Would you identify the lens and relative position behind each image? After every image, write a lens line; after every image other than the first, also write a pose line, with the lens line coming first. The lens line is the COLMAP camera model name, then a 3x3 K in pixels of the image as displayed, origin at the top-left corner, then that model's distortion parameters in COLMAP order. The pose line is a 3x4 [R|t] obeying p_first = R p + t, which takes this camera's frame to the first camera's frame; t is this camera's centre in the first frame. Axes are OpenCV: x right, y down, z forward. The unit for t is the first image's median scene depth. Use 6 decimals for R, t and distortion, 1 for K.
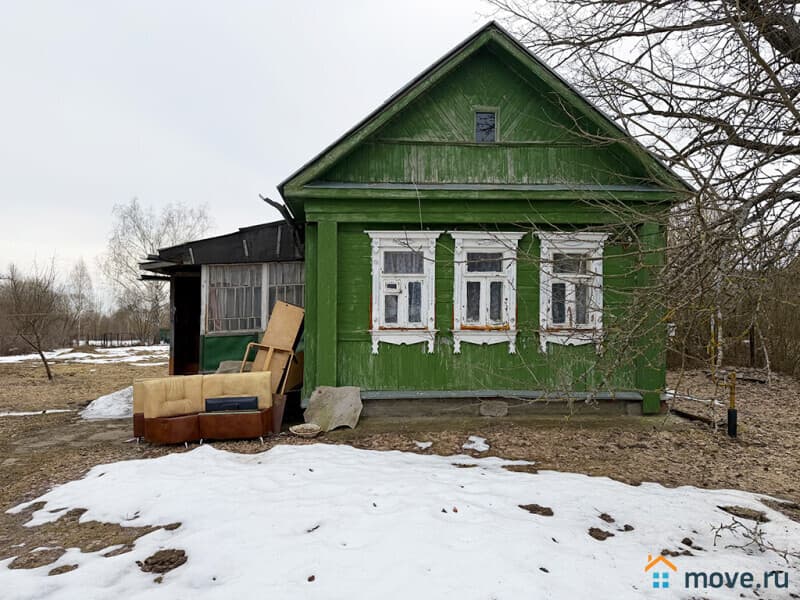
lens RADIAL K [[558.7, 0, 398.5], [0, 558.7, 302.1], [0, 0, 1]] dist [0.055507, -0.058984]
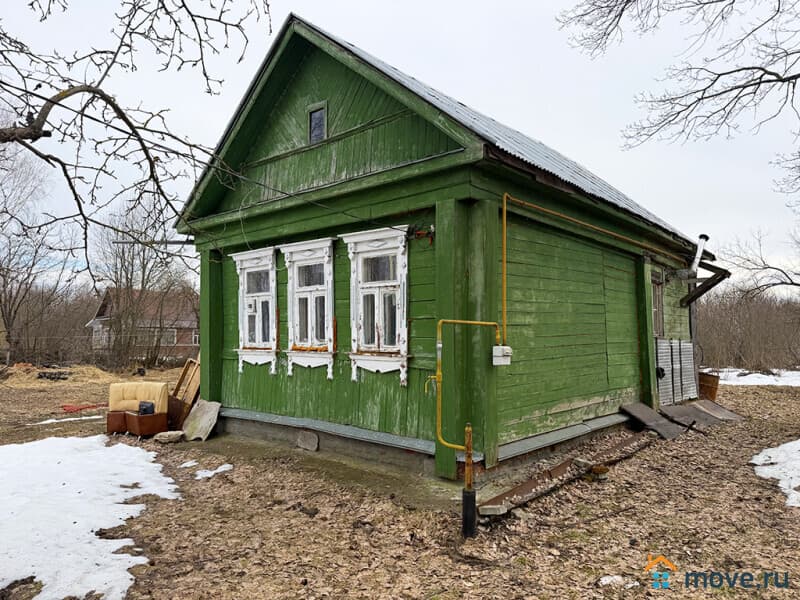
lens RADIAL K [[558.7, 0, 402.2], [0, 558.7, 300.4], [0, 0, 1]] dist [0.055507, -0.058984]
pose [[0.702589, -0.044658, -0.710193, 0.902152], [0.022160, 0.998918, -0.040891, 0.008794], [0.711250, 0.012992, 0.702819, 0.478386]]
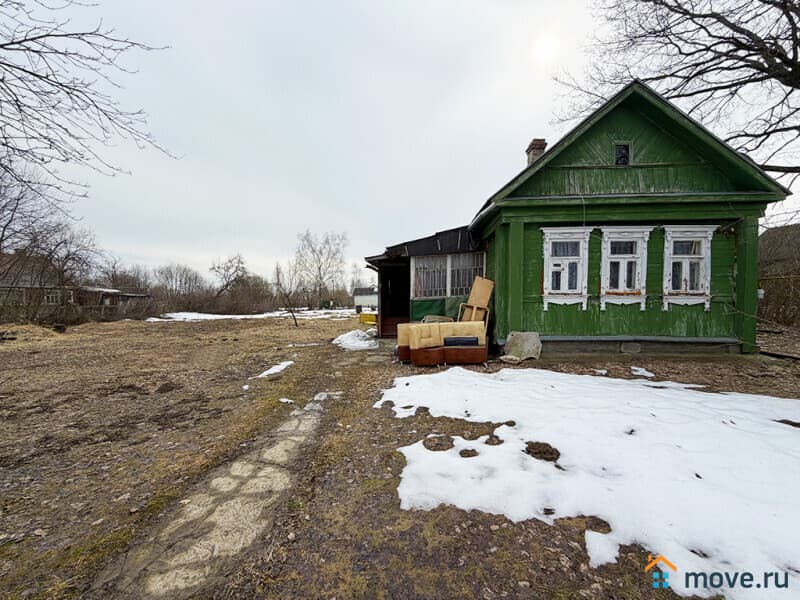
lens RADIAL K [[319.8, 0, 398.1], [0, 319.8, 298.3], [0, 0, 1]] dist [0.001400, -0.000150]
pose [[0.991275, -0.001494, -0.131802, -0.319576], [0.005990, 0.999413, 0.033718, 0.027851], [0.131674, -0.034213, 0.990702, 0.094547]]
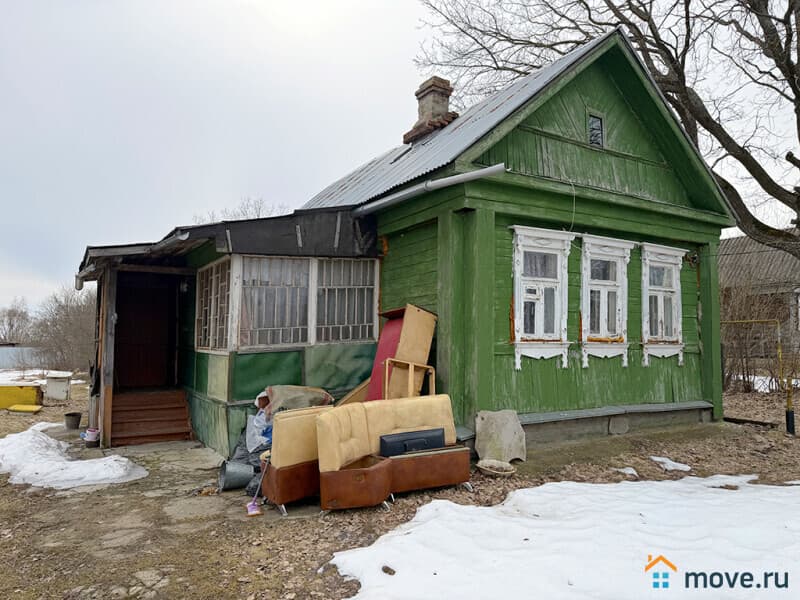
lens RADIAL K [[558.7, 0, 396.2], [0, 558.7, 297.3], [0, 0, 1]] dist [0.055507, -0.058984]
pose [[0.888012, 0.036796, 0.458346, -0.597631], [-0.013490, 0.998449, -0.054019, 0.030656], [-0.459623, 0.041786, 0.887131, 0.321030]]
